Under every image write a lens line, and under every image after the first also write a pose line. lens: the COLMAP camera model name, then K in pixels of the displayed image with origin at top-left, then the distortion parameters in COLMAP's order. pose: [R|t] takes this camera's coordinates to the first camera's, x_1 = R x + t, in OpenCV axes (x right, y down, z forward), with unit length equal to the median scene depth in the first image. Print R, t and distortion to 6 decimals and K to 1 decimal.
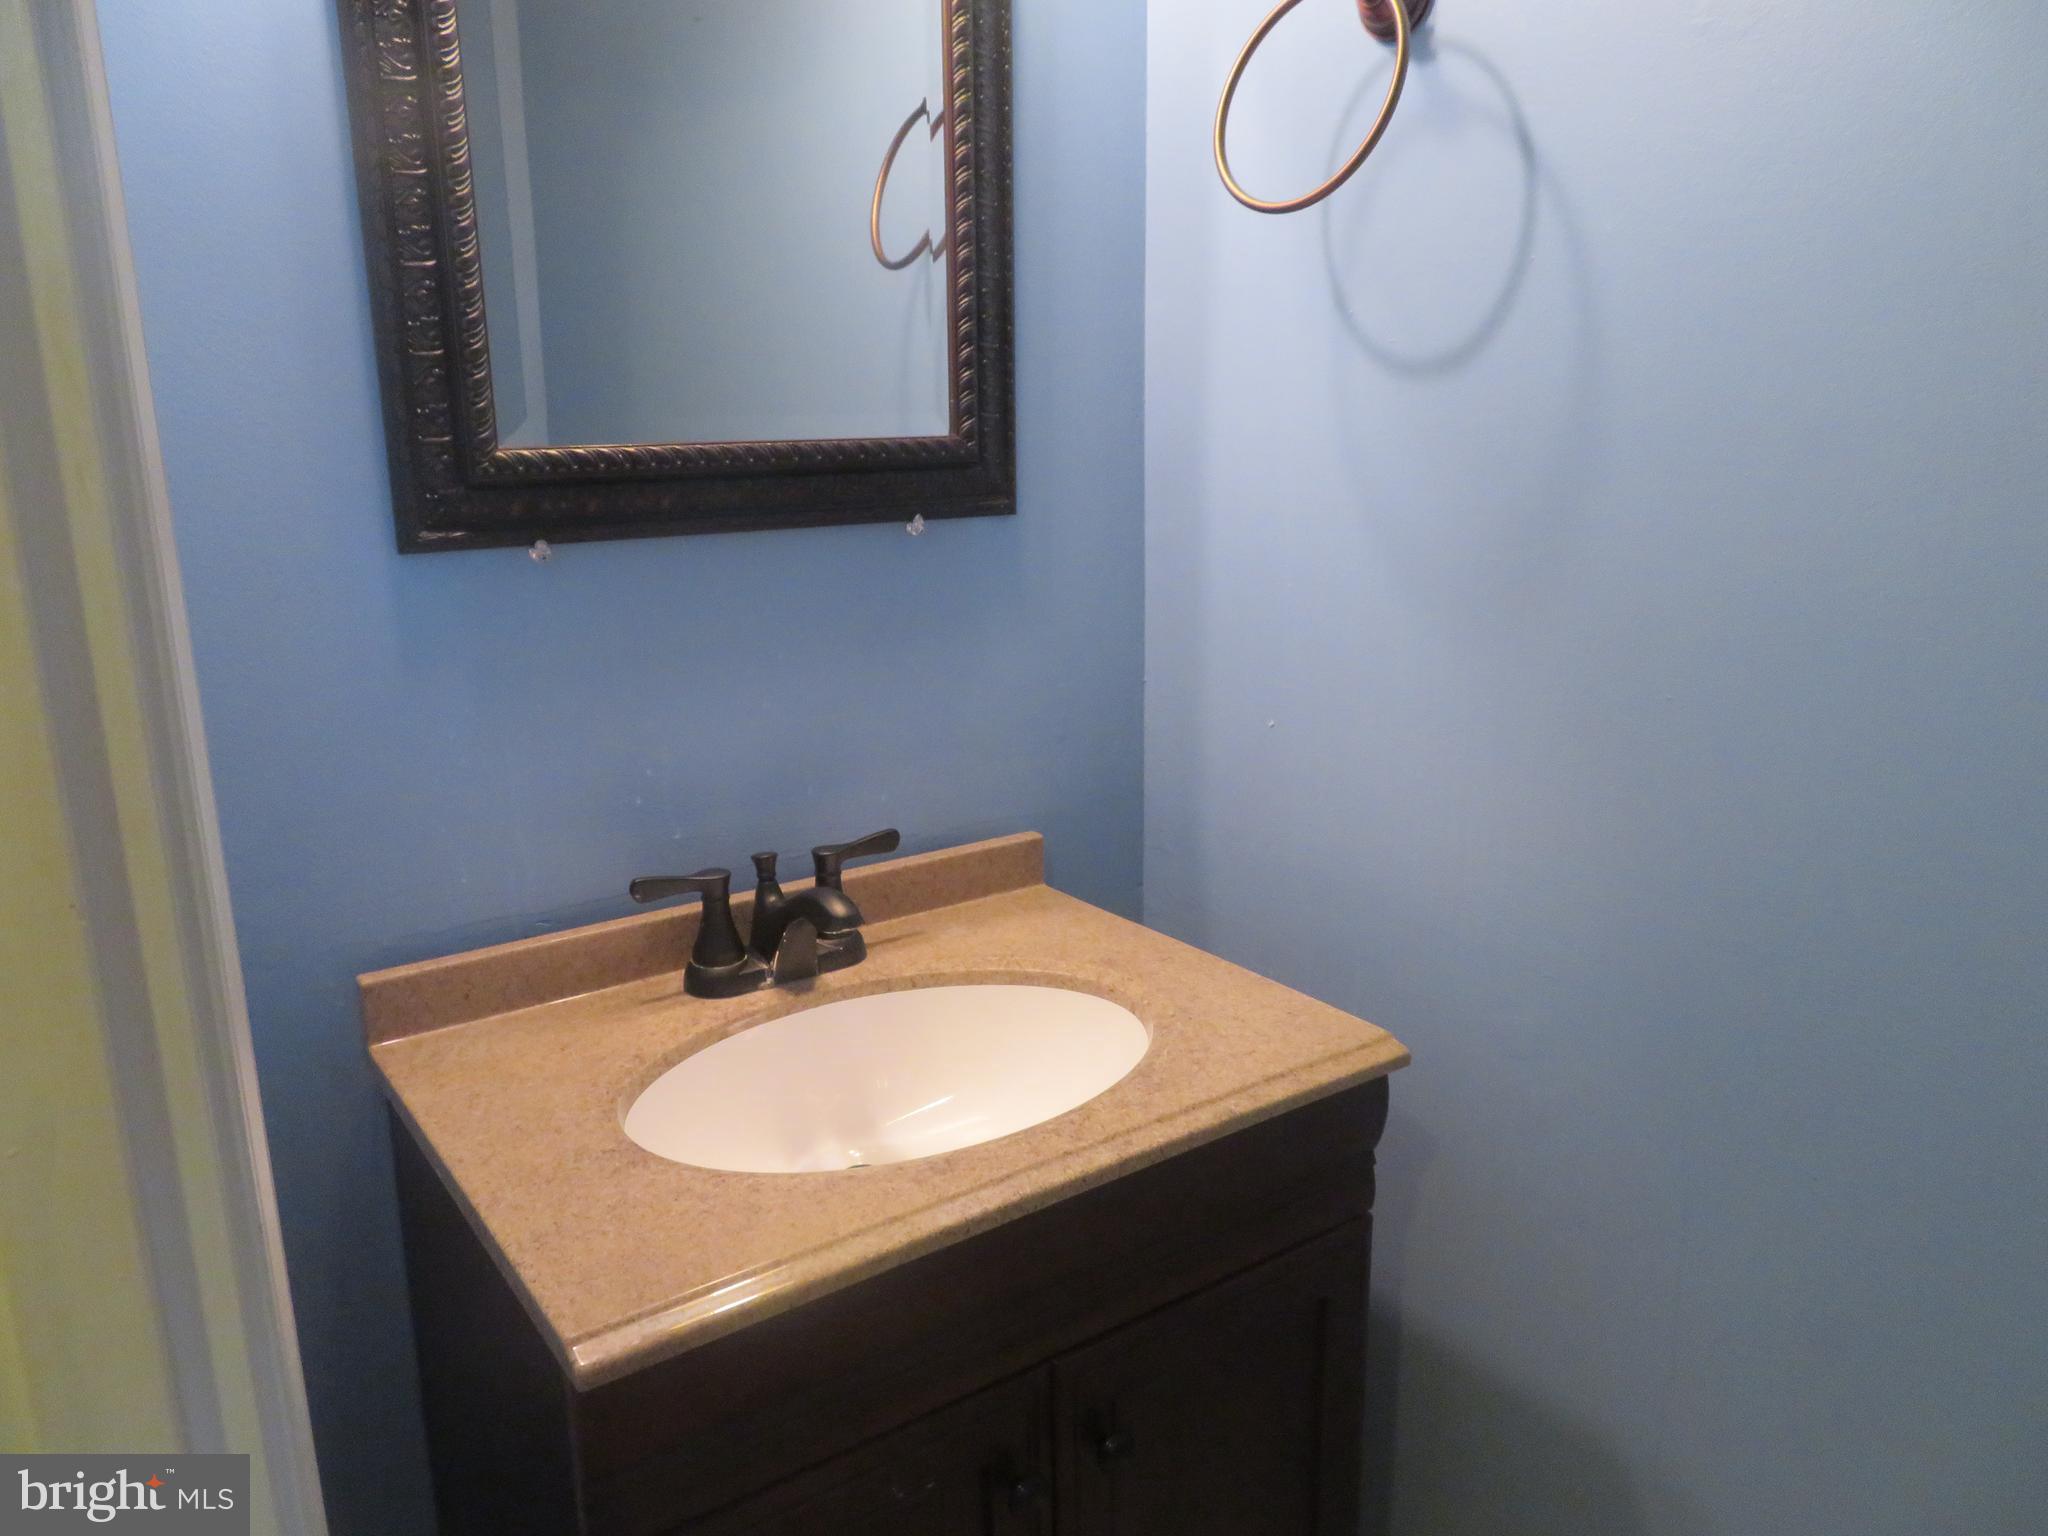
lens RADIAL K [[1460.7, 0, 1024.7], [0, 1460.7, 771.0], [0, 0, 1]] dist [-0.010060, 0.003065]
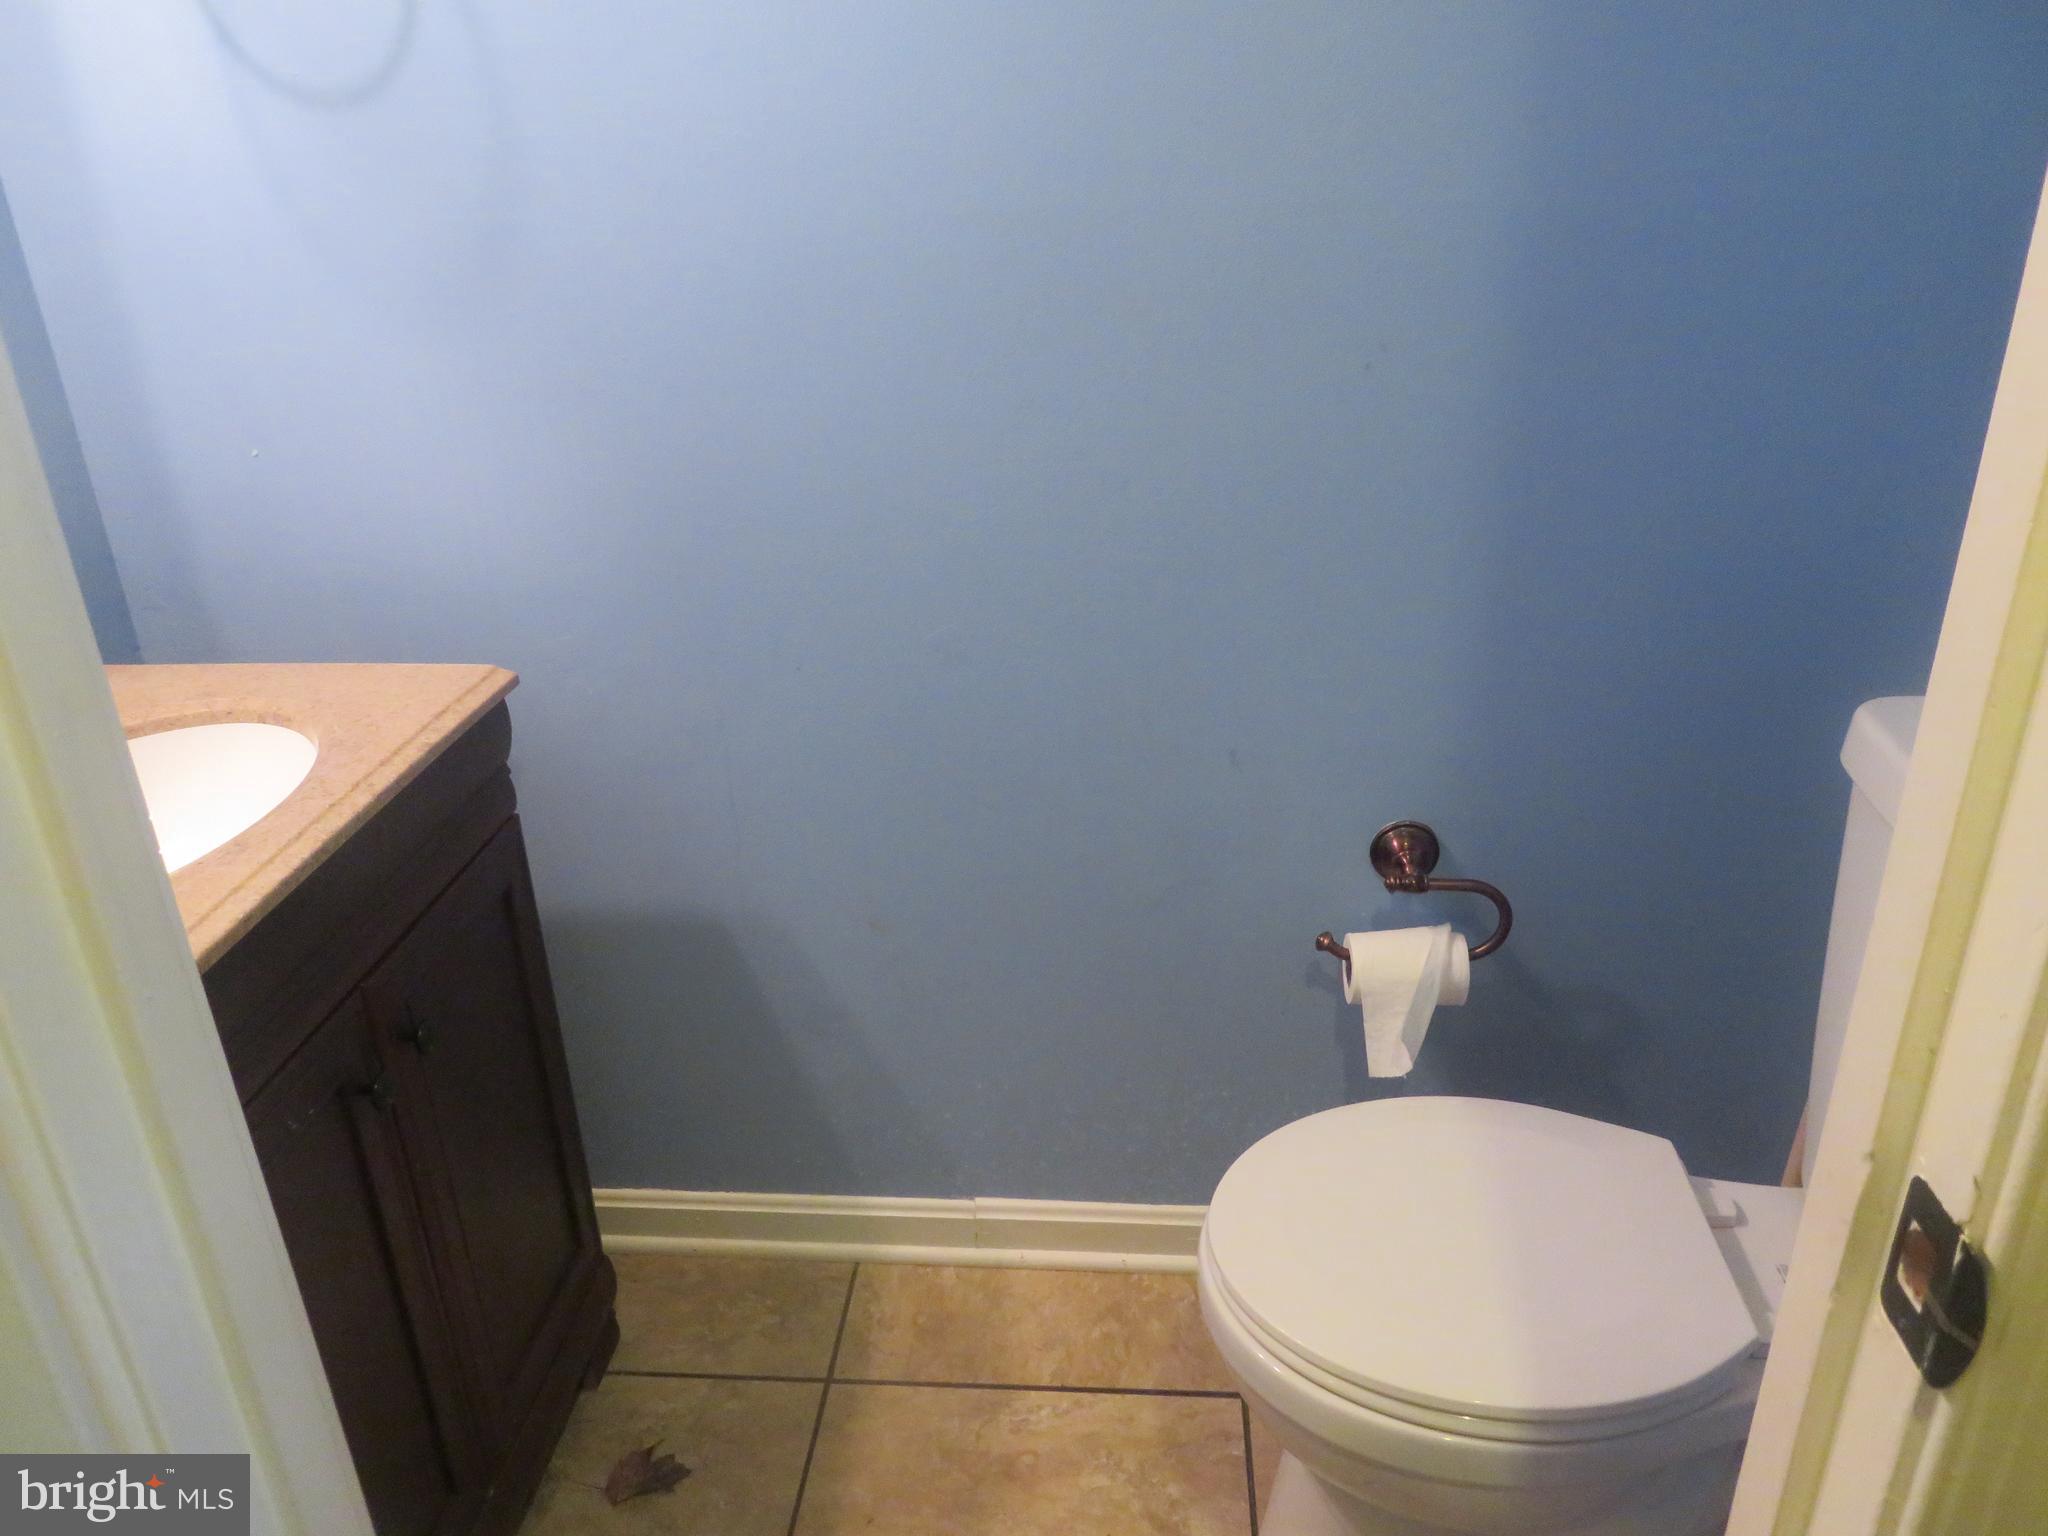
lens RADIAL K [[1460.7, 0, 1026.8], [0, 1460.7, 765.3], [0, 0, 1]] dist [-0.010060, 0.003065]
pose [[0.642959, -0.319804, 0.695937, -0.376680], [0.206858, 0.947393, 0.244245, 0.053368], [-0.737437, -0.013079, 0.675289, -0.188425]]
